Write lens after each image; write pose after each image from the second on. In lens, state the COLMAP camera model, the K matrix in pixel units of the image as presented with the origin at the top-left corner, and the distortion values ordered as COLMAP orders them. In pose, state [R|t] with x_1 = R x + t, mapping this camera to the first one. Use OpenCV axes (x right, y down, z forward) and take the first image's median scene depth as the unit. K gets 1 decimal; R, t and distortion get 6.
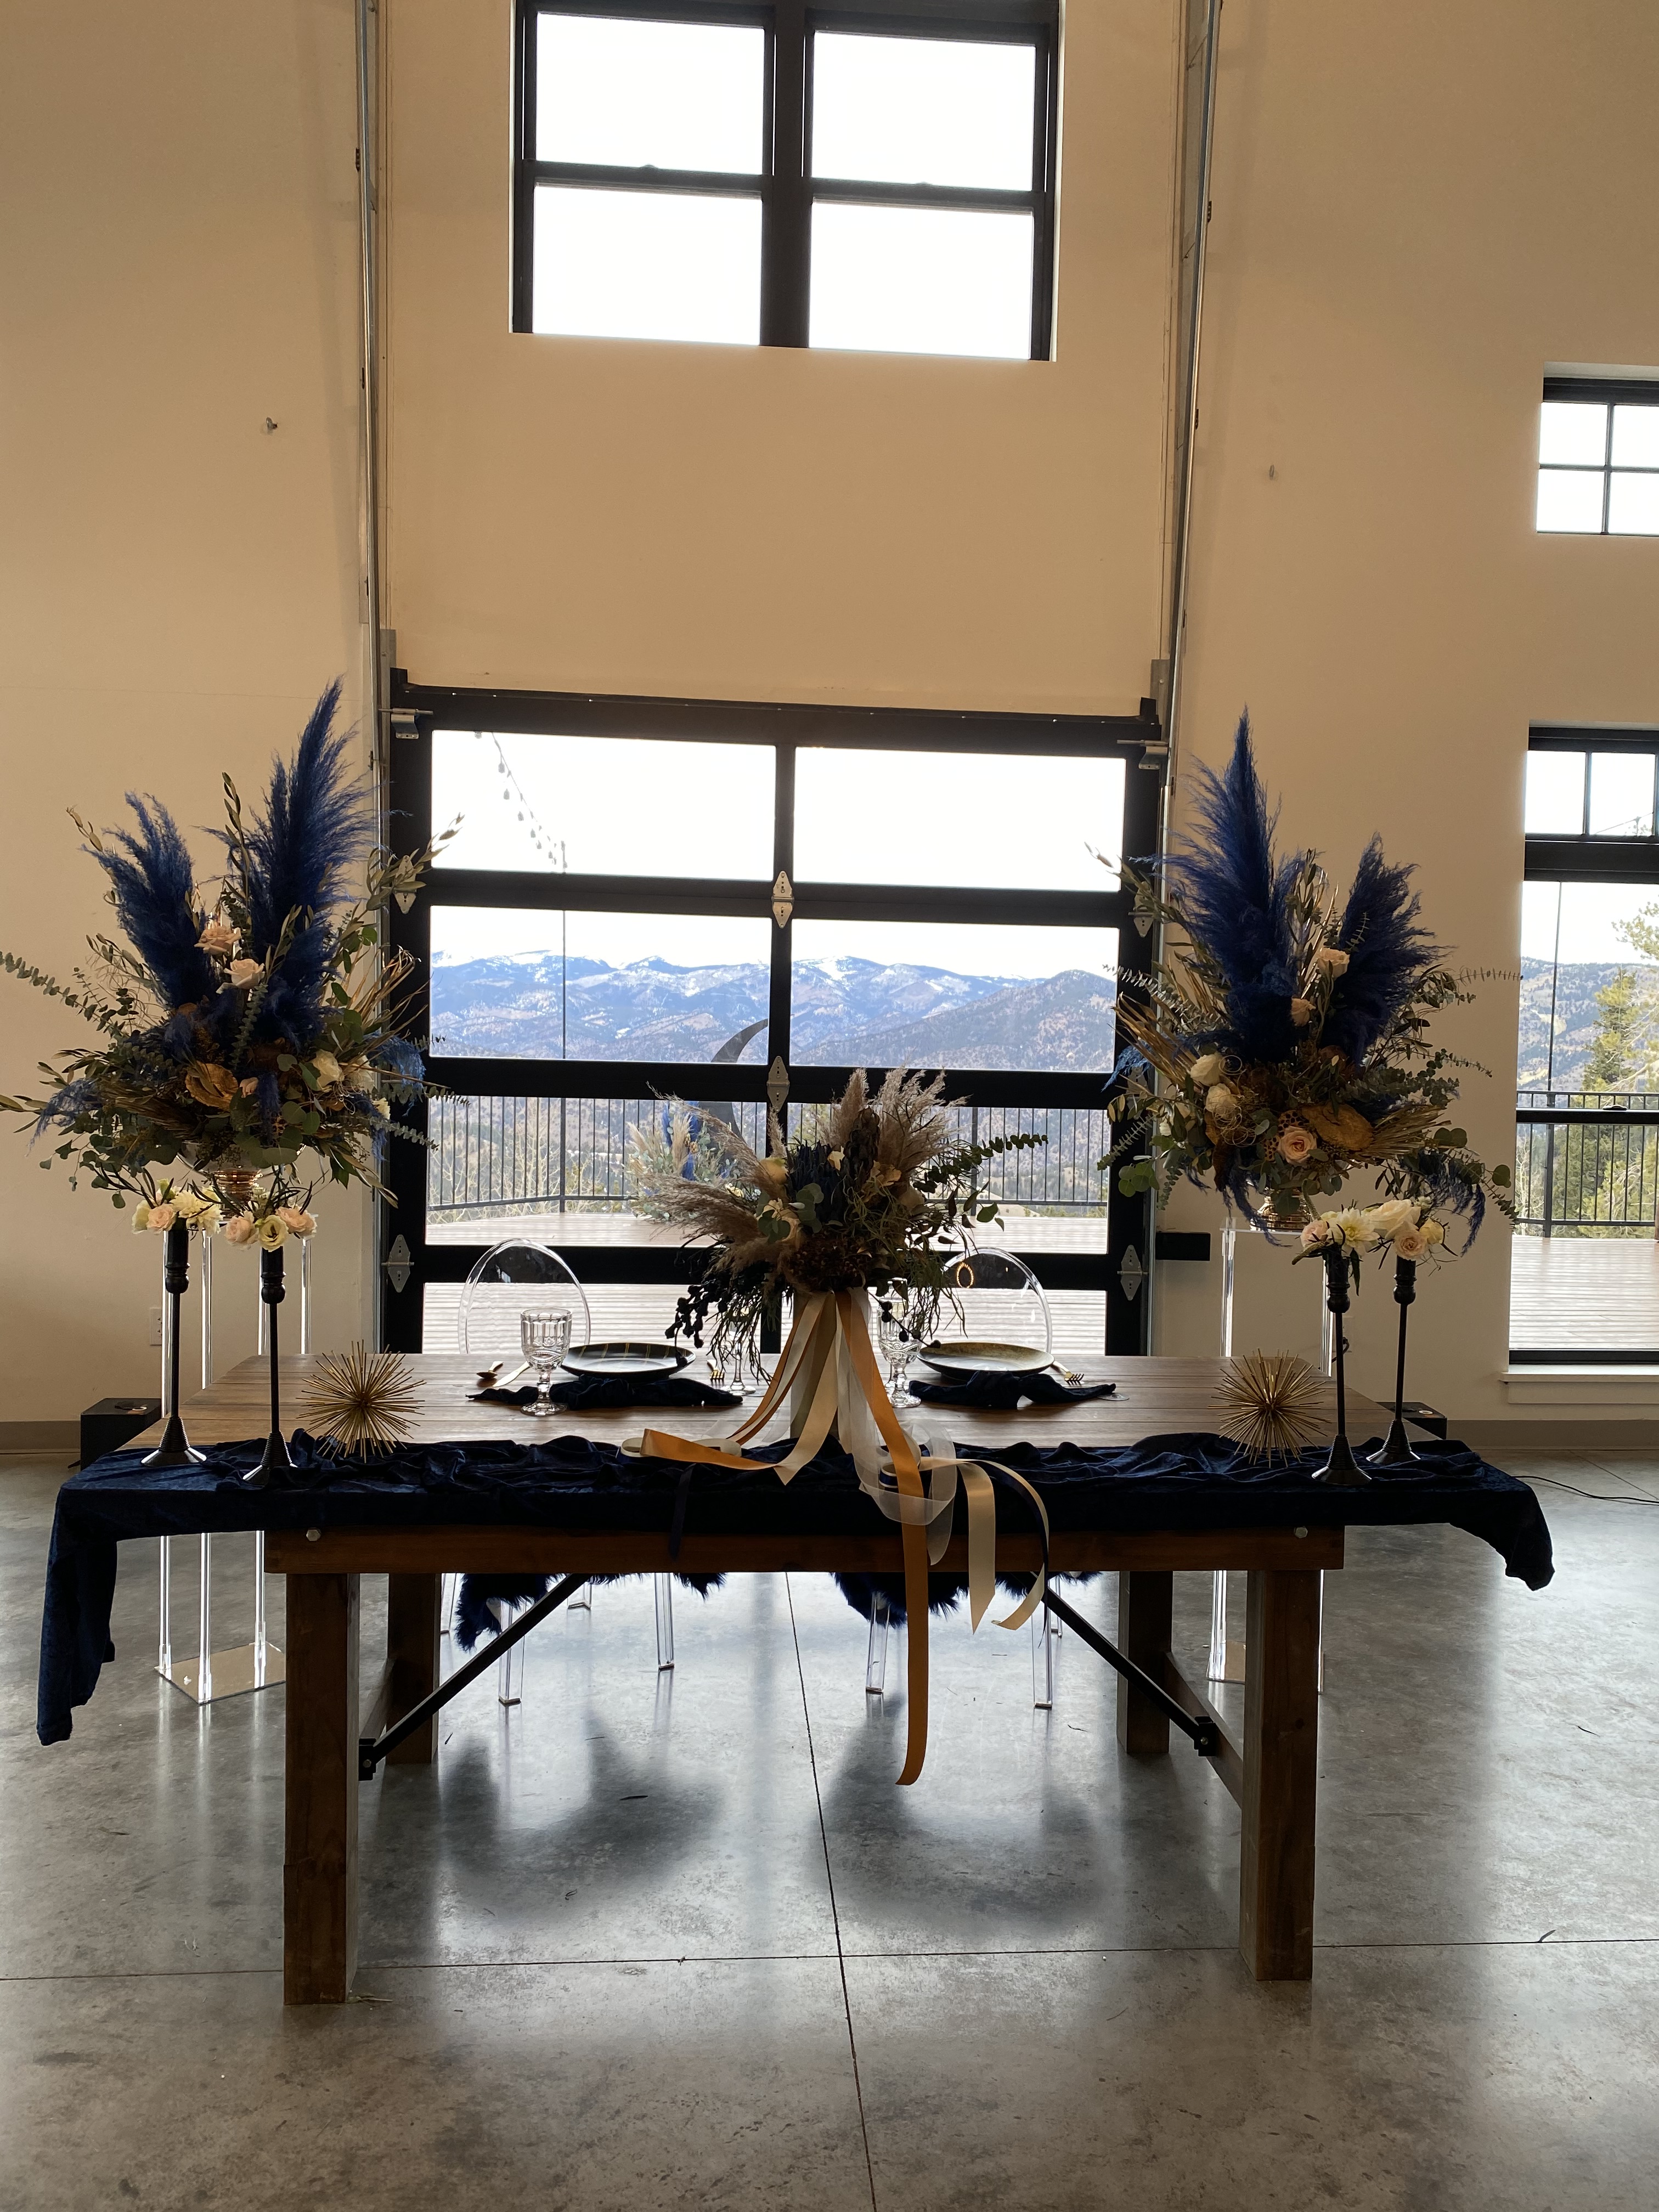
lens RADIAL K [[1662.6, 0, 834.5], [0, 1662.6, 1127.9], [0, 0, 1]] dist [0.030103, -0.035221]
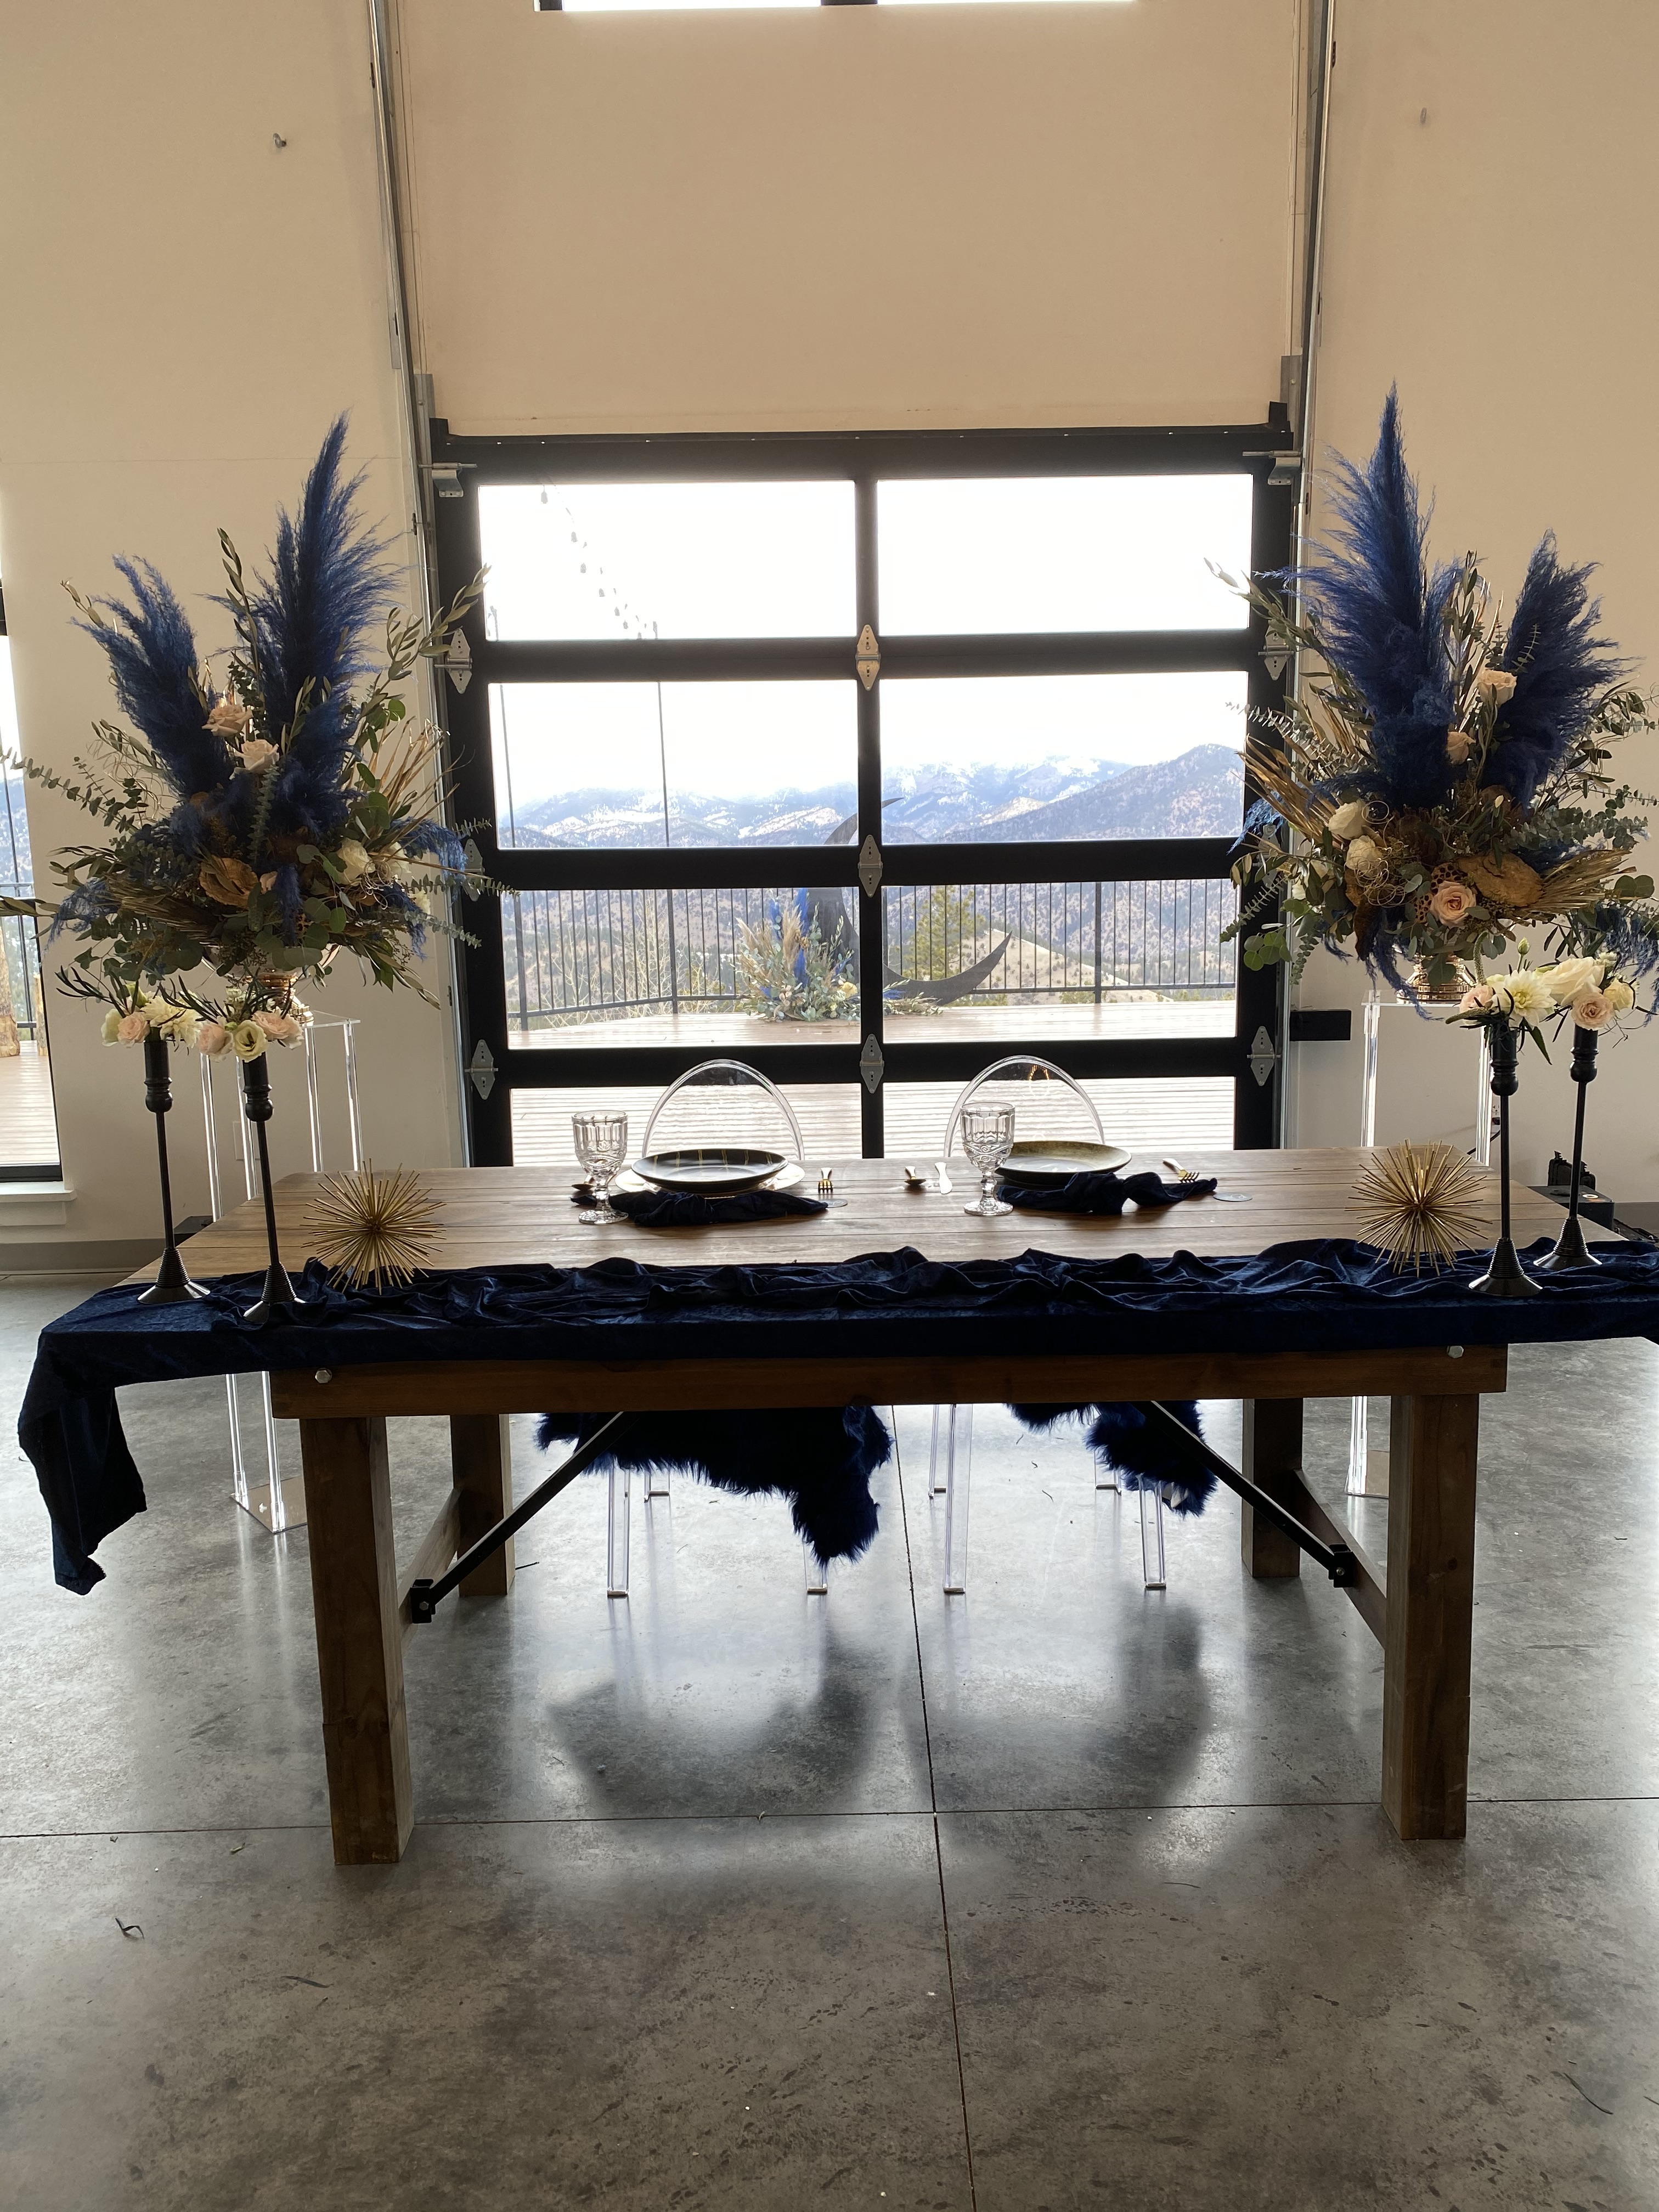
lens RADIAL K [[1662.6, 0, 831.0], [0, 1662.6, 1123.2], [0, 0, 1]] dist [0.030103, -0.035221]
pose [[0.996215, -0.028038, -0.082274, 0.025217], [0.037716, 0.992232, 0.118542, 0.009488], [0.078312, -0.121197, 0.989535, 0.106773]]
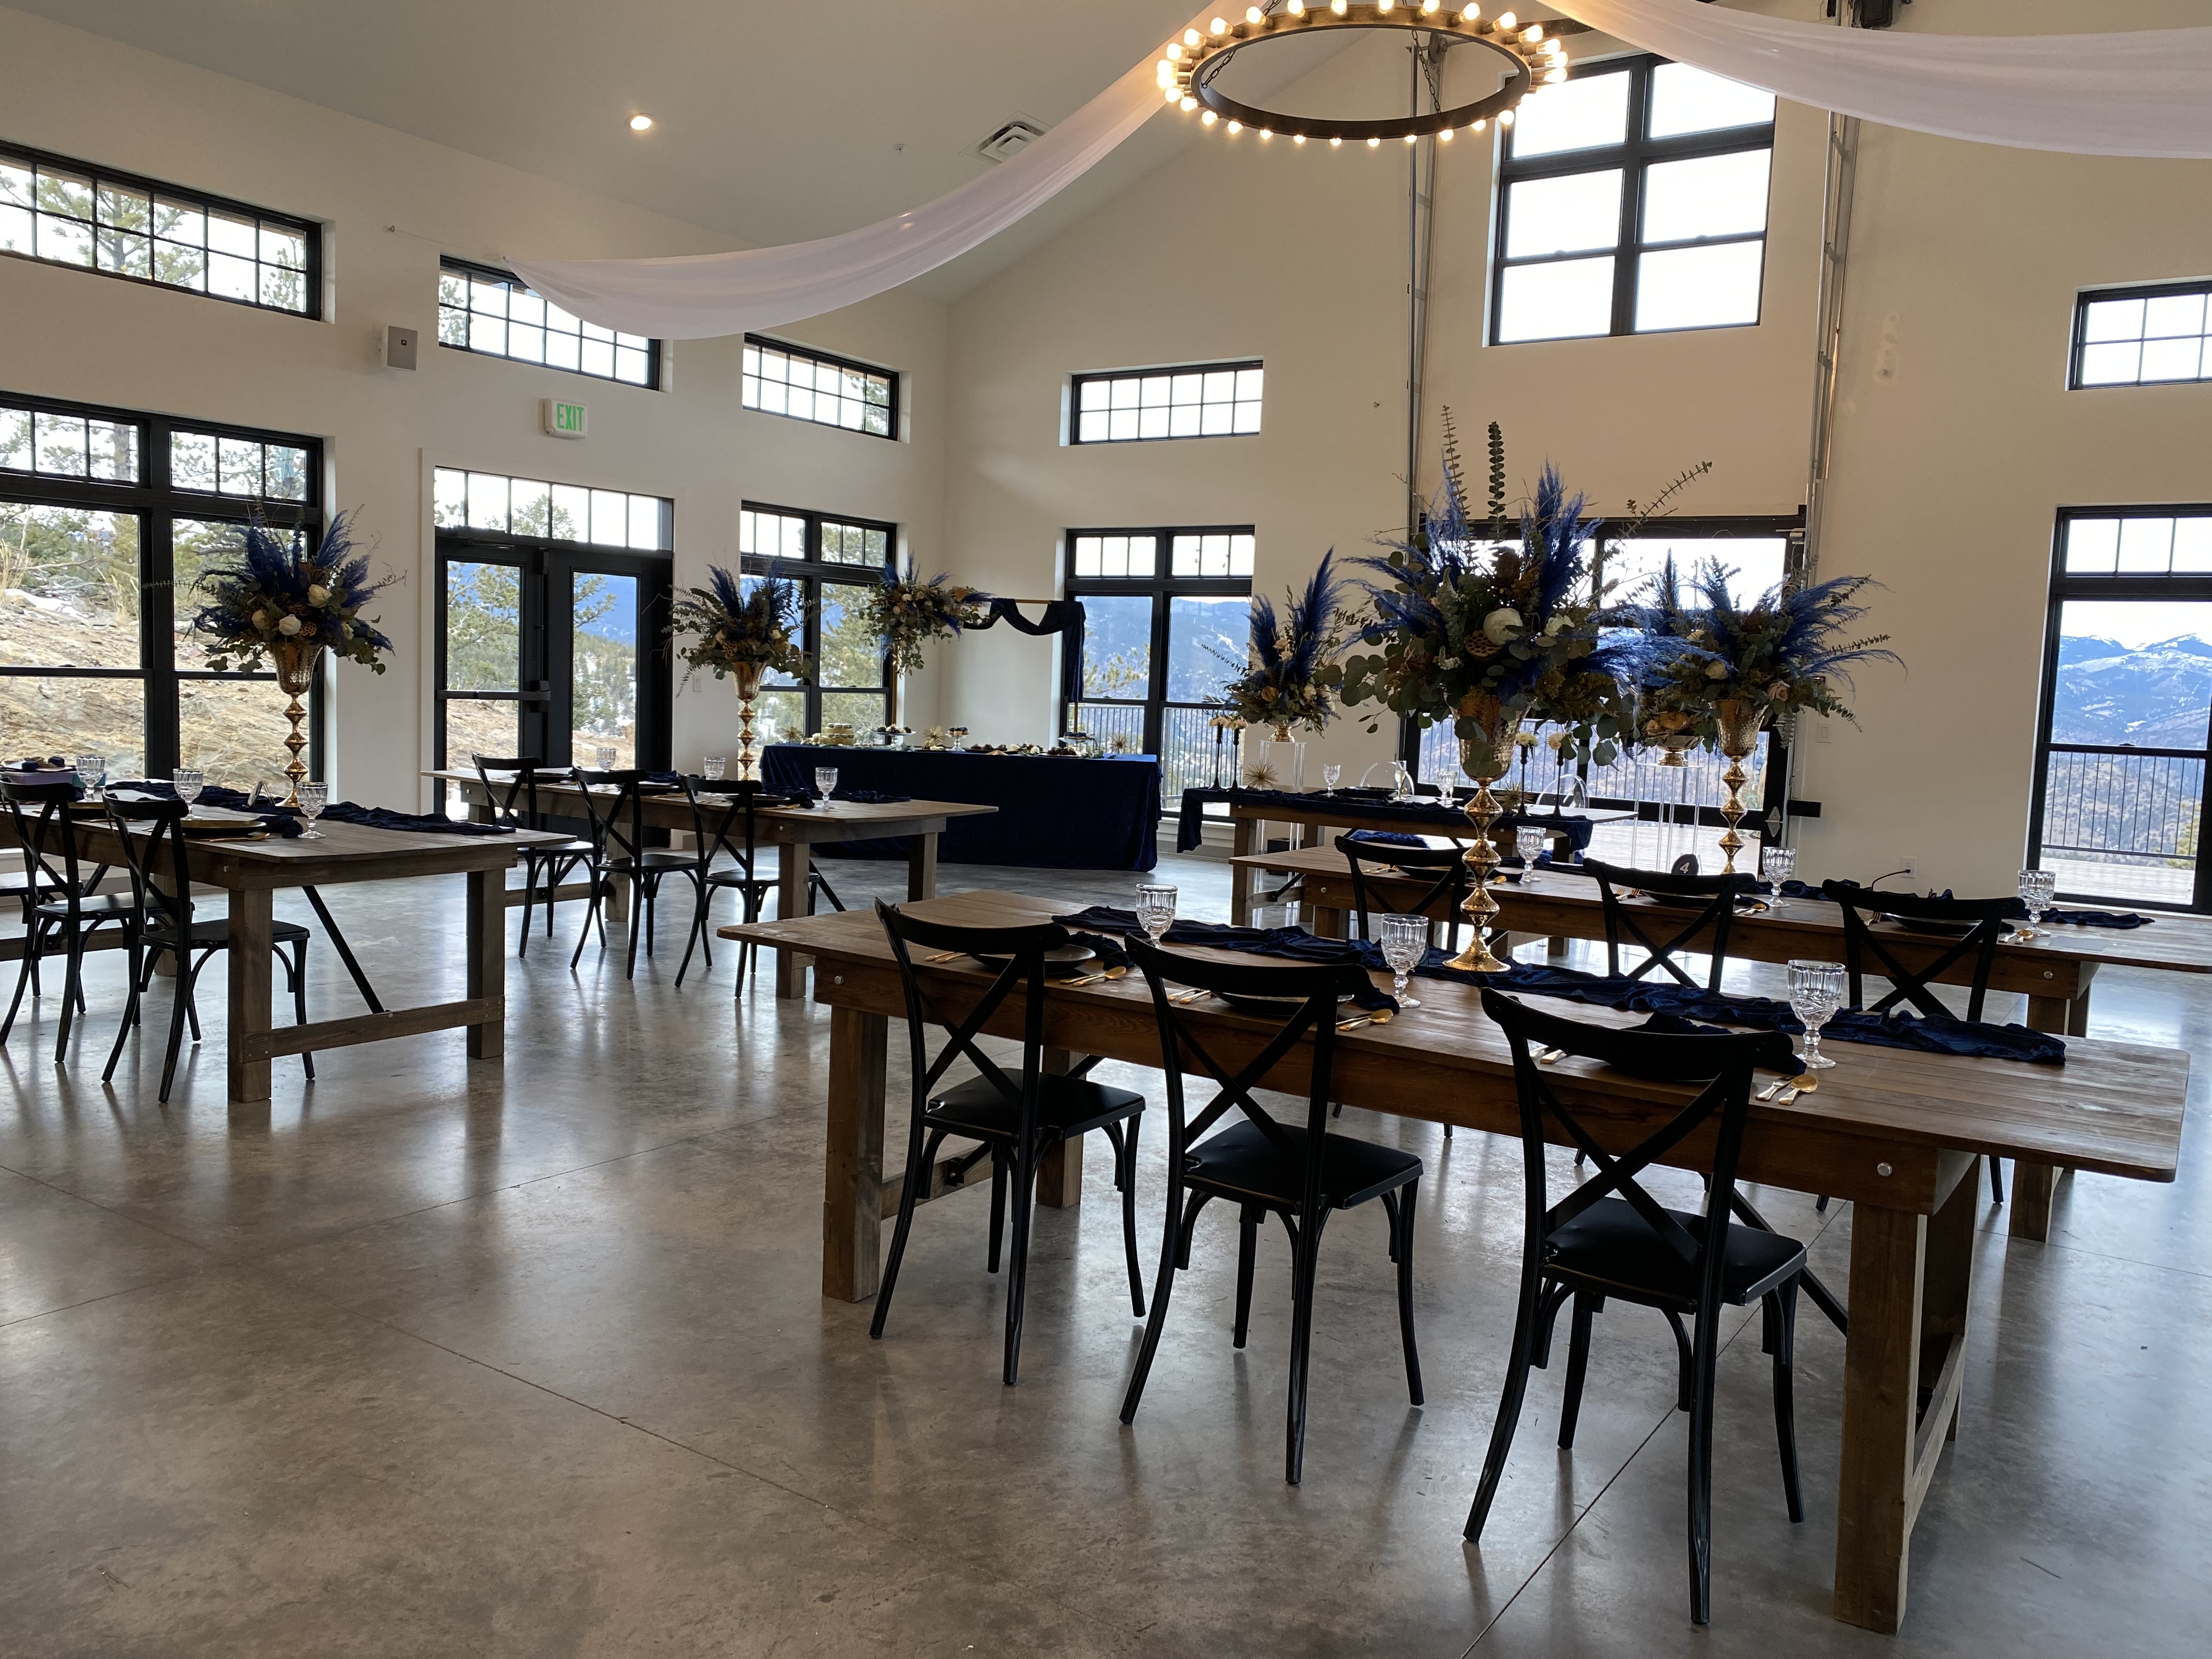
lens RADIAL K [[1662.6, 0, 1108.4], [0, 1662.6, 828.5], [0, 0, 1]] dist [0.030103, -0.035221]
pose [[0.780824, 0.067131, -0.621133, 1.215994], [-0.060425, 0.997664, 0.031866, 0.131259], [0.621821, 0.012650, 0.783057, -1.436865]]
